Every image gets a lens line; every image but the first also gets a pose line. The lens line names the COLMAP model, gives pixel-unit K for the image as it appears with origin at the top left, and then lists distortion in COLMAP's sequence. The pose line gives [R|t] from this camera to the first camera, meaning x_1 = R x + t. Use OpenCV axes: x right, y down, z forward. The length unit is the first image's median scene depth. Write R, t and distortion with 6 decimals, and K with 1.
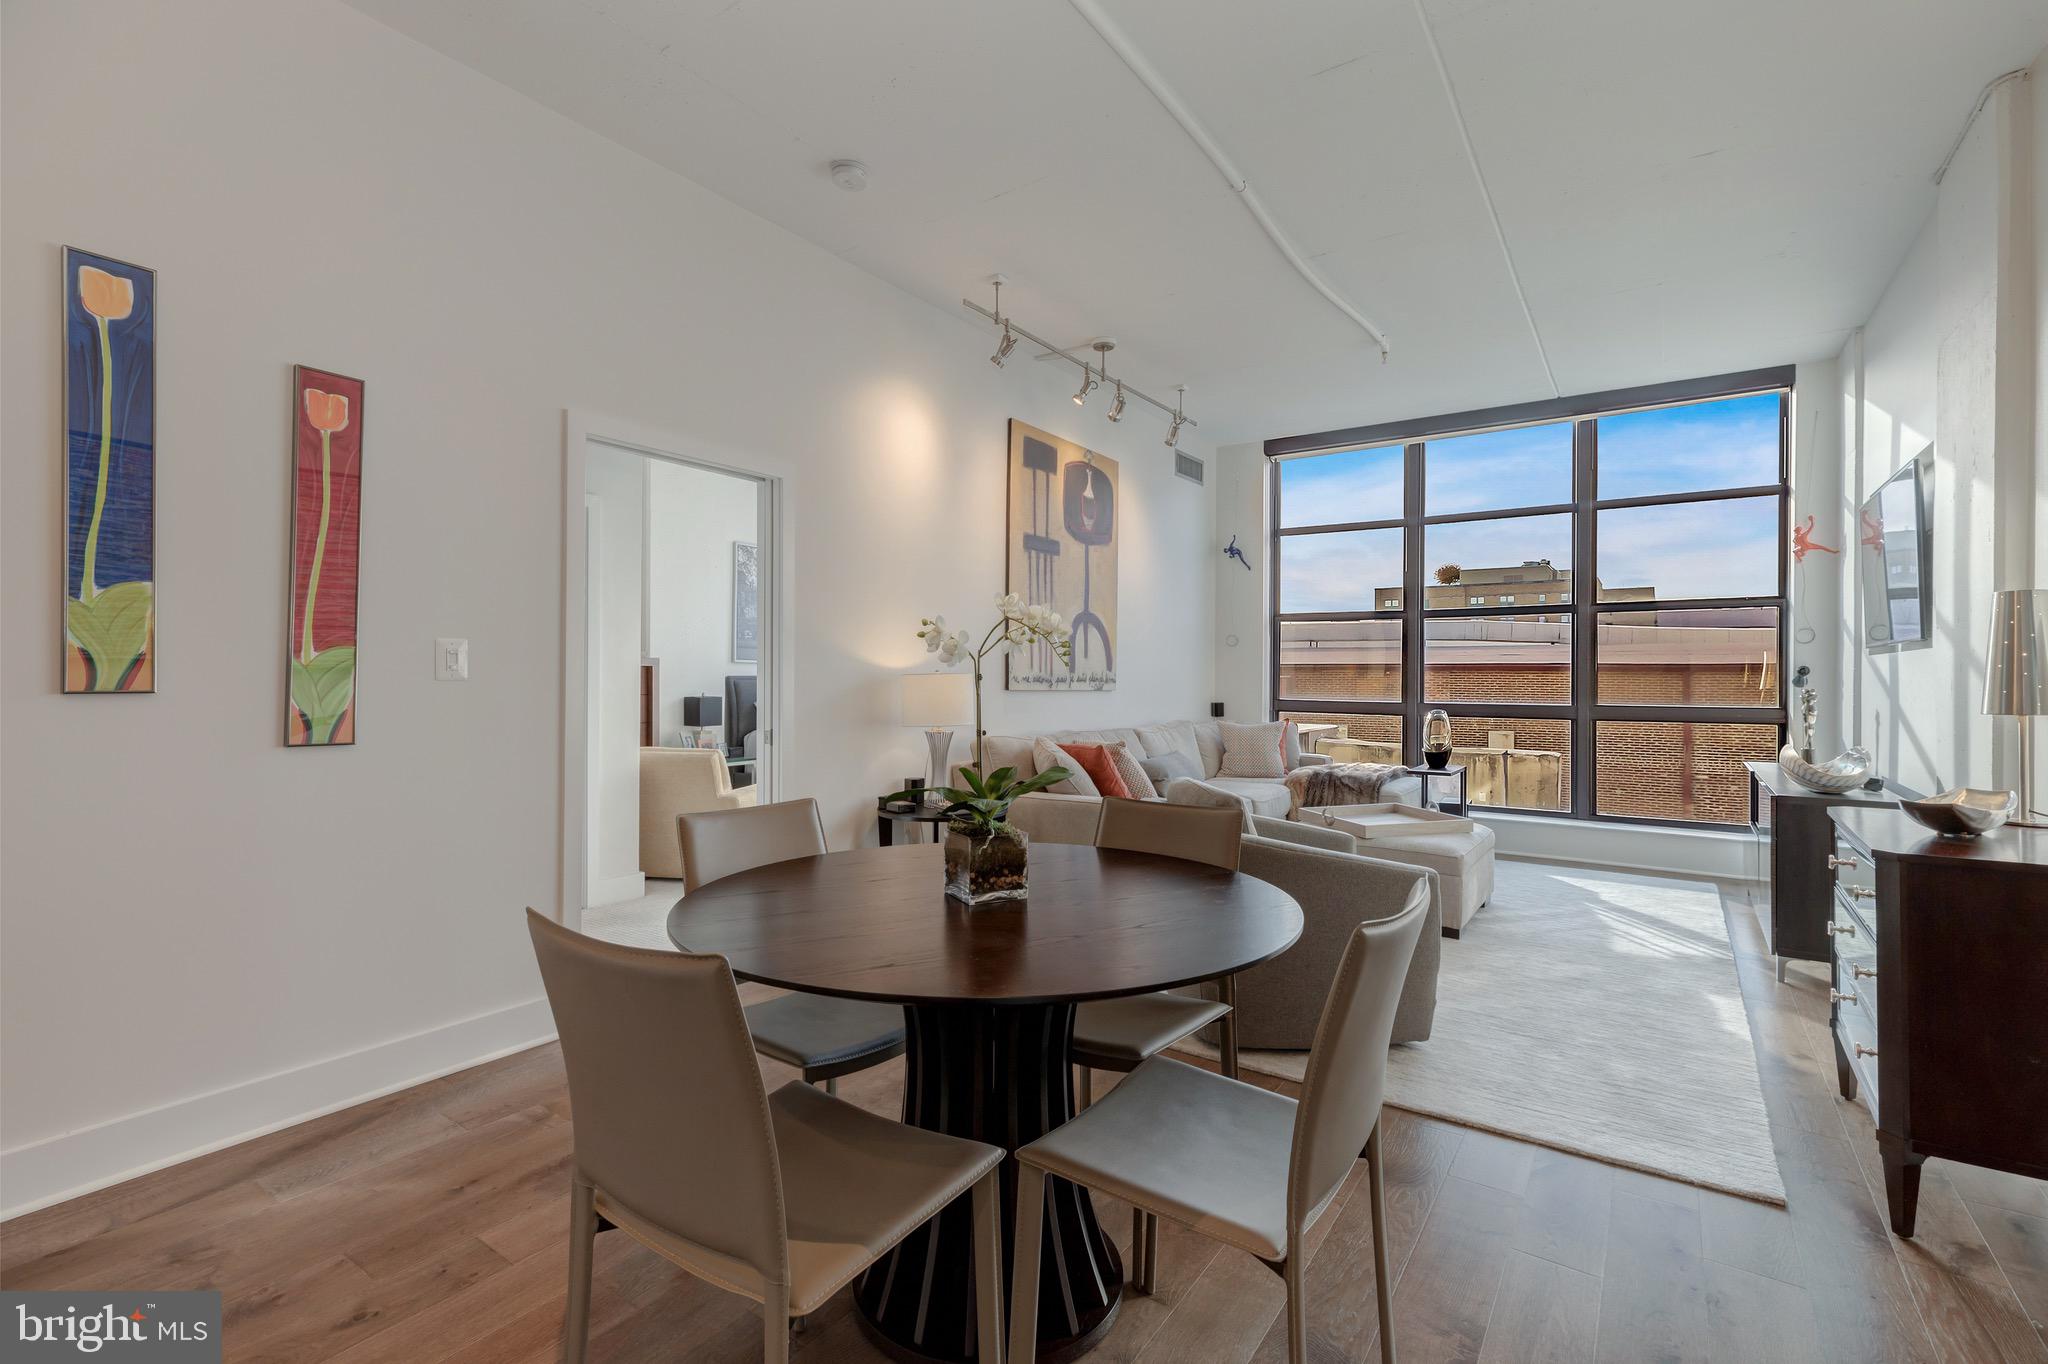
lens RADIAL K [[919.2, 0, 1046.3], [0, 919.2, 686.2], [0, 0, 1]] dist [0.006152, 0.000591]
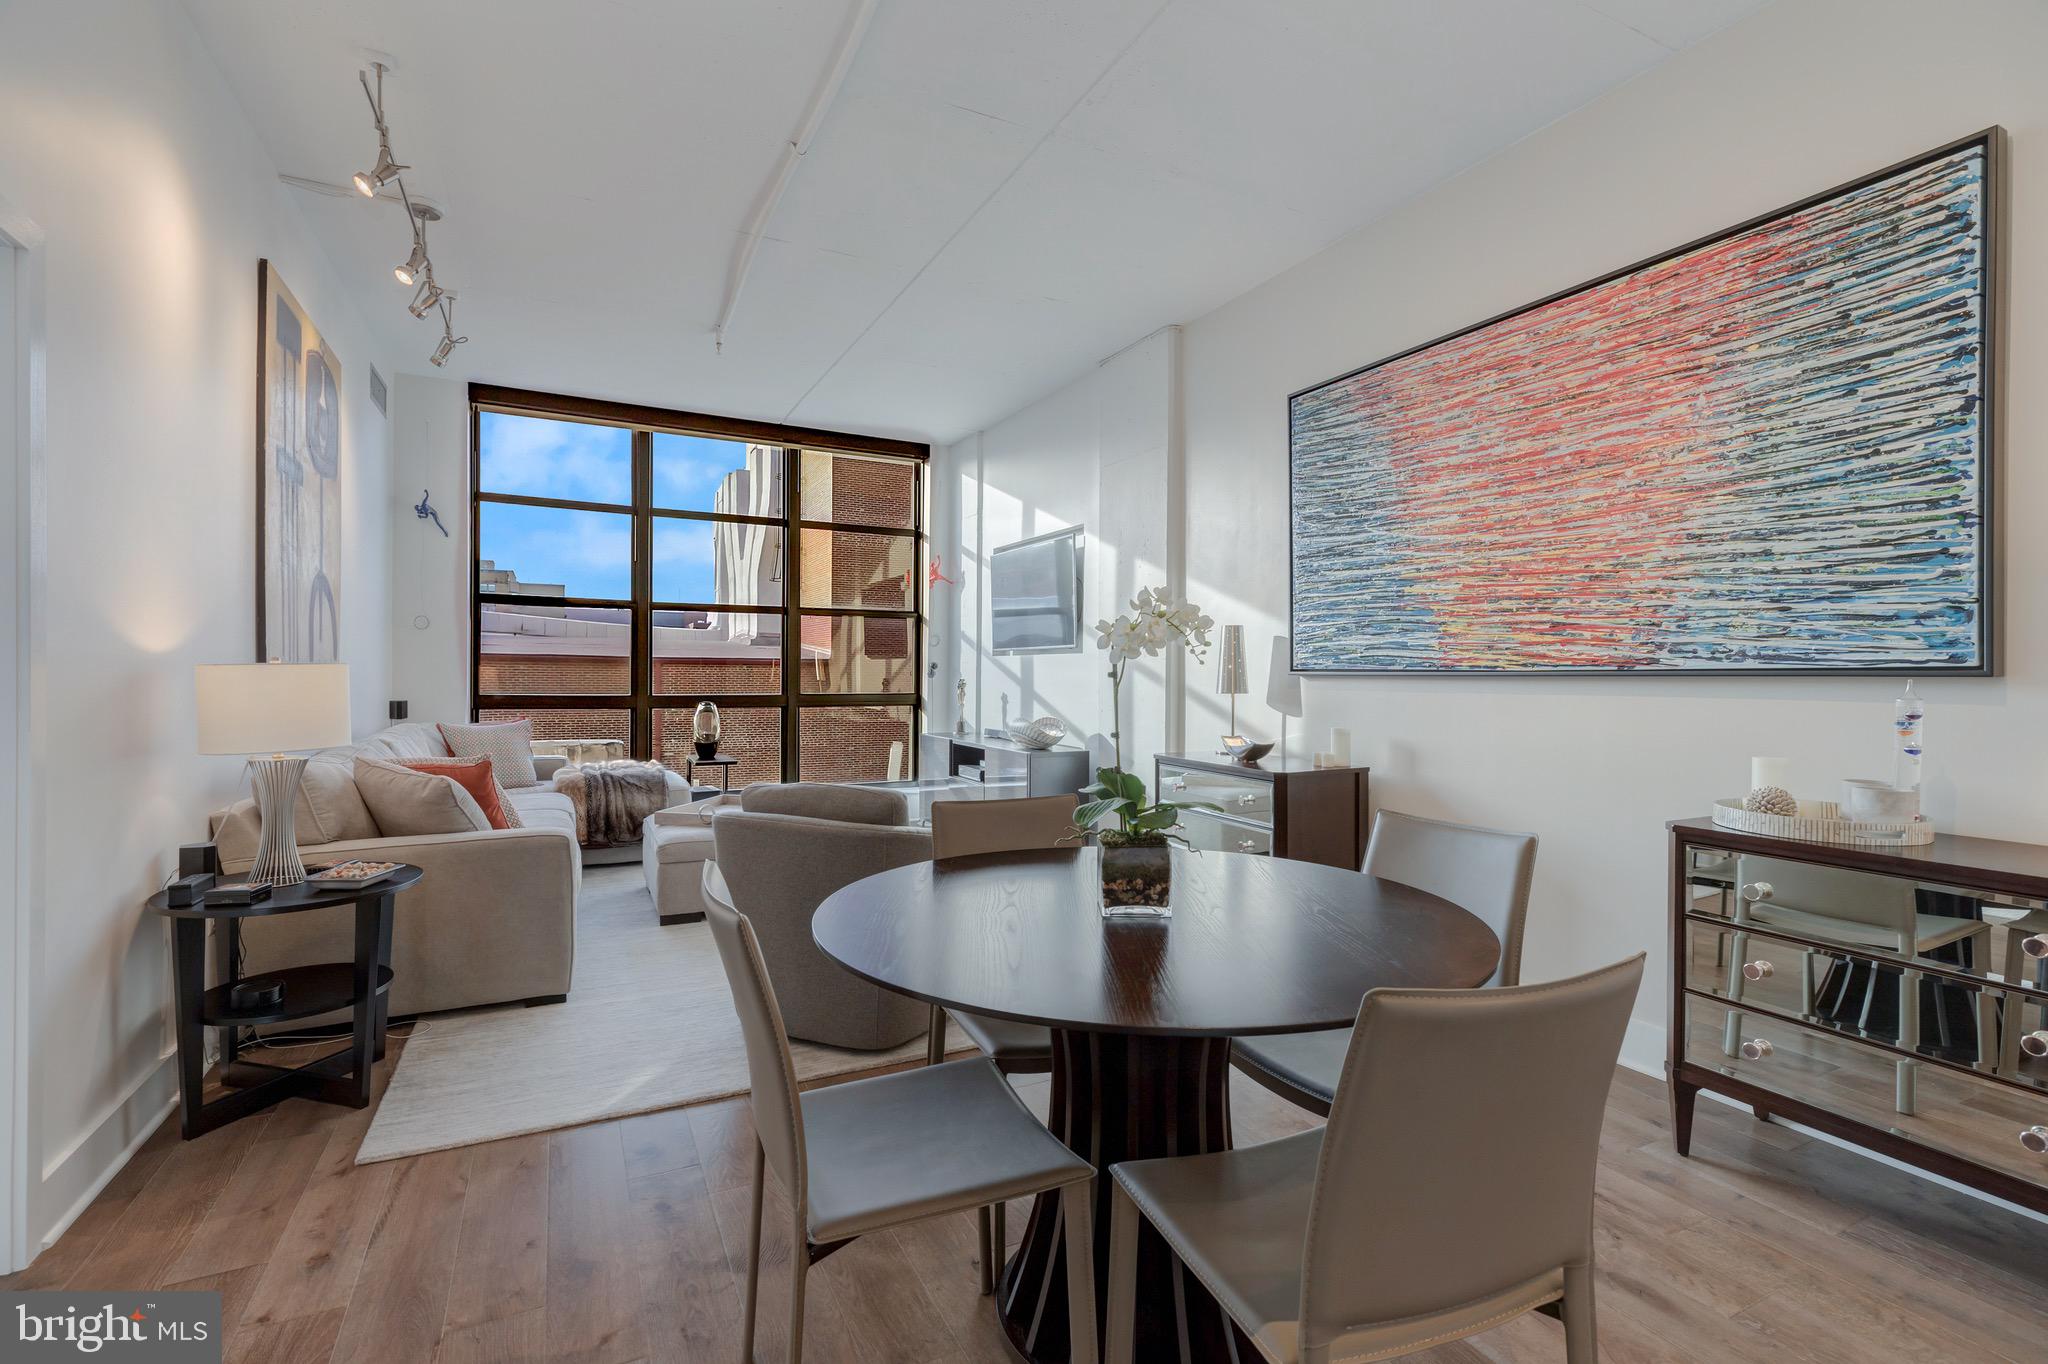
lens RADIAL K [[919.2, 0, 1018.9], [0, 919.2, 678.2], [0, 0, 1]] dist [0.006152, 0.000591]
pose [[0.468937, -0.006217, 0.883210, -0.283682], [0.004542, 0.999979, 0.004627, -0.002863], [-0.883220, 0.001842, 0.468955, 0.187109]]
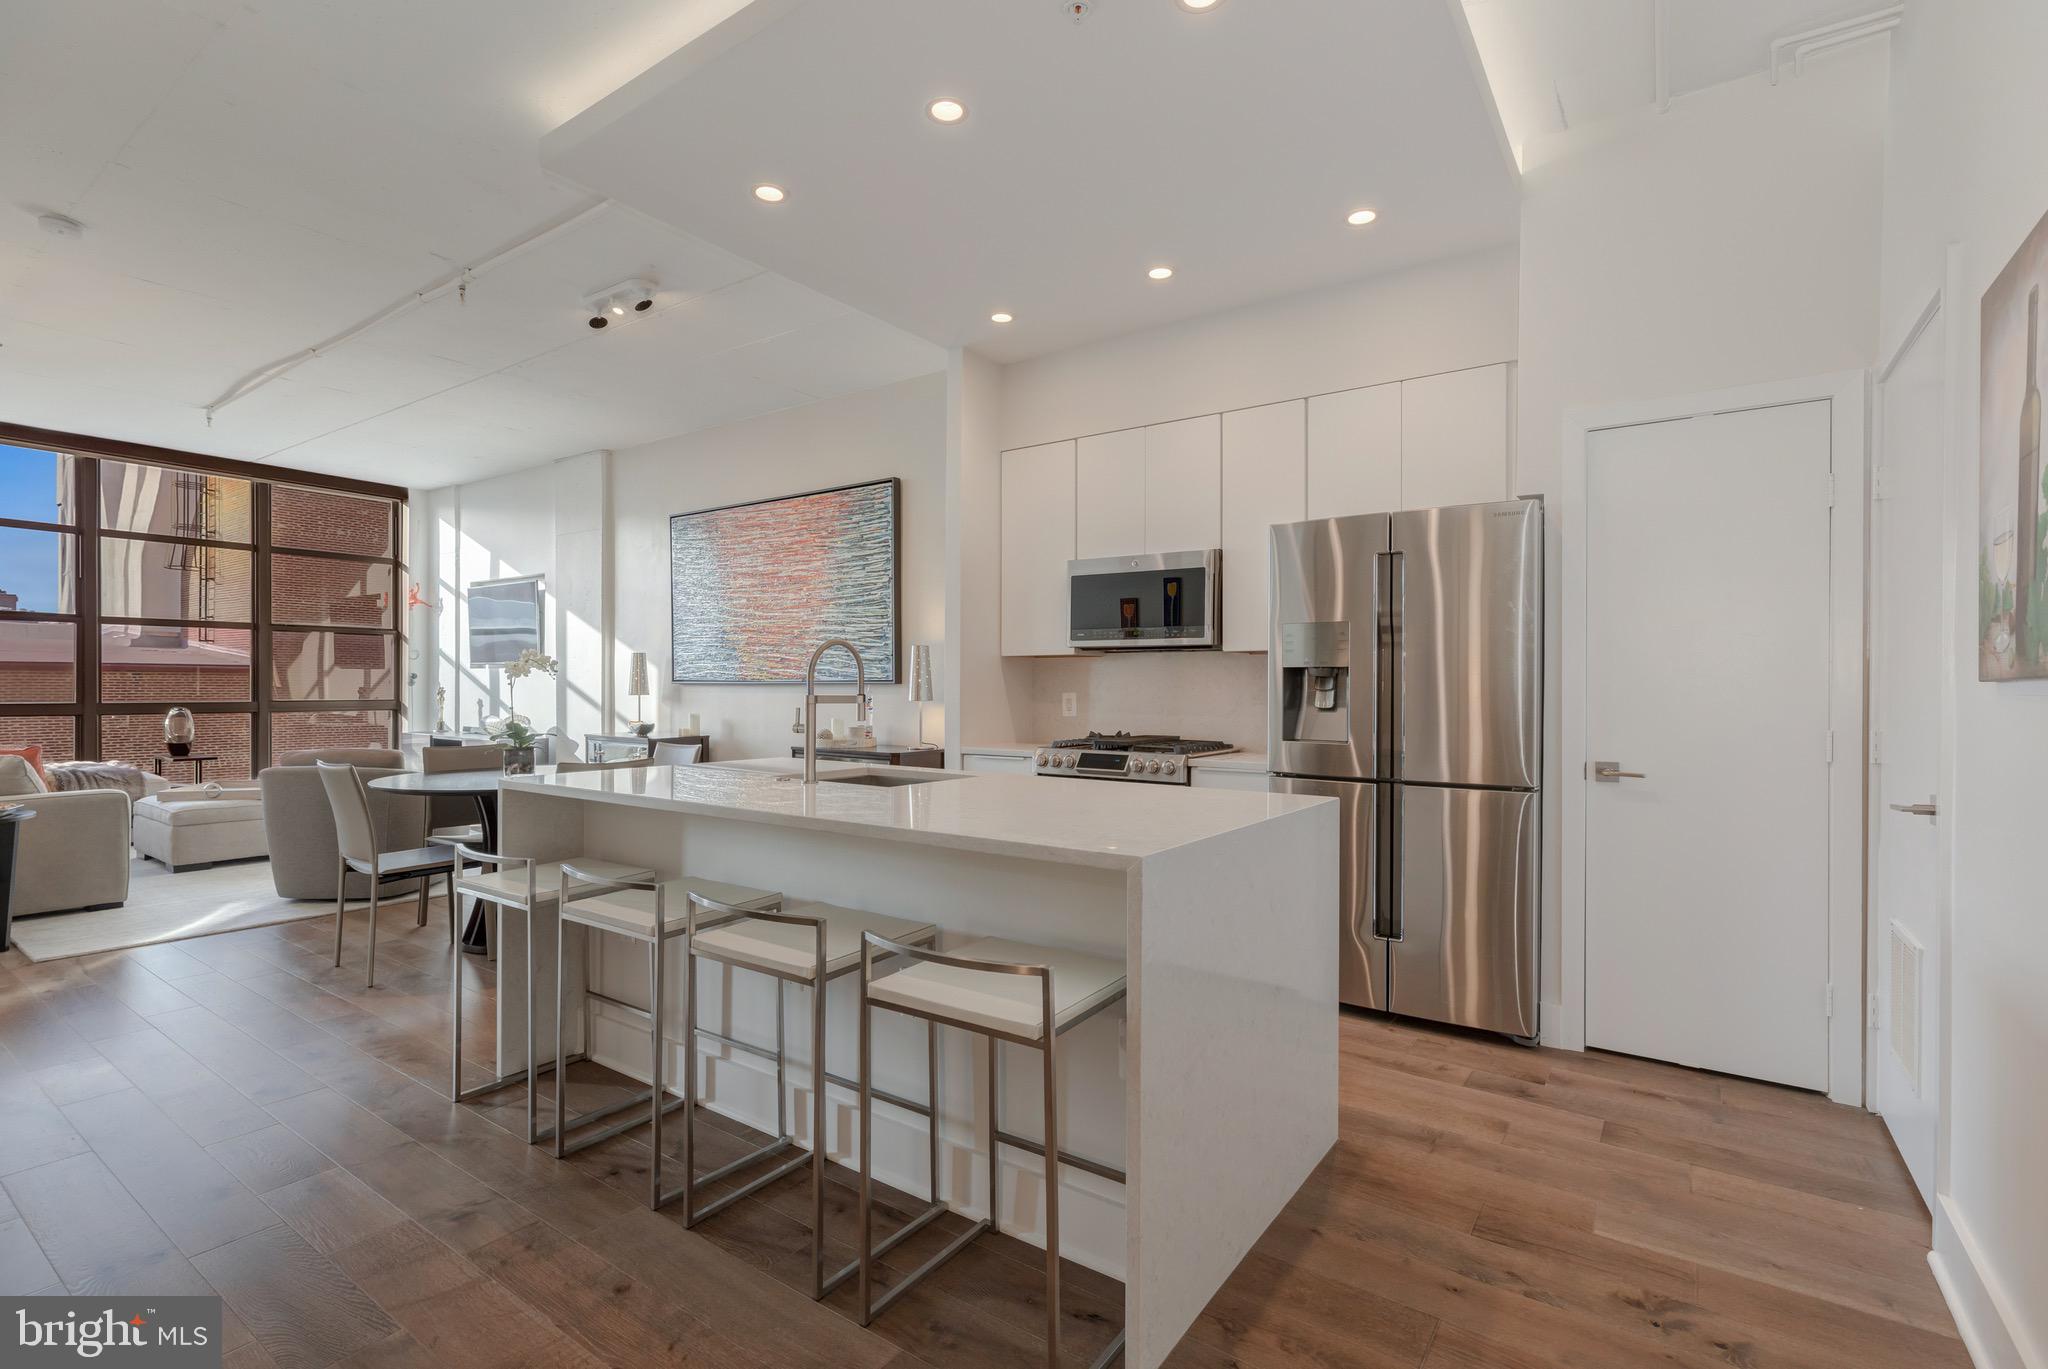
lens RADIAL K [[949.0, 0, 1020.1], [0, 949.0, 692.0], [0, 0, 1]] dist [0.009389, 0.000890]
pose [[0.006032, -0.012238, 0.999907, -0.707695], [0.004585, 0.999915, 0.012211, -0.003217], [-0.999971, 0.004511, 0.006087, -0.076590]]
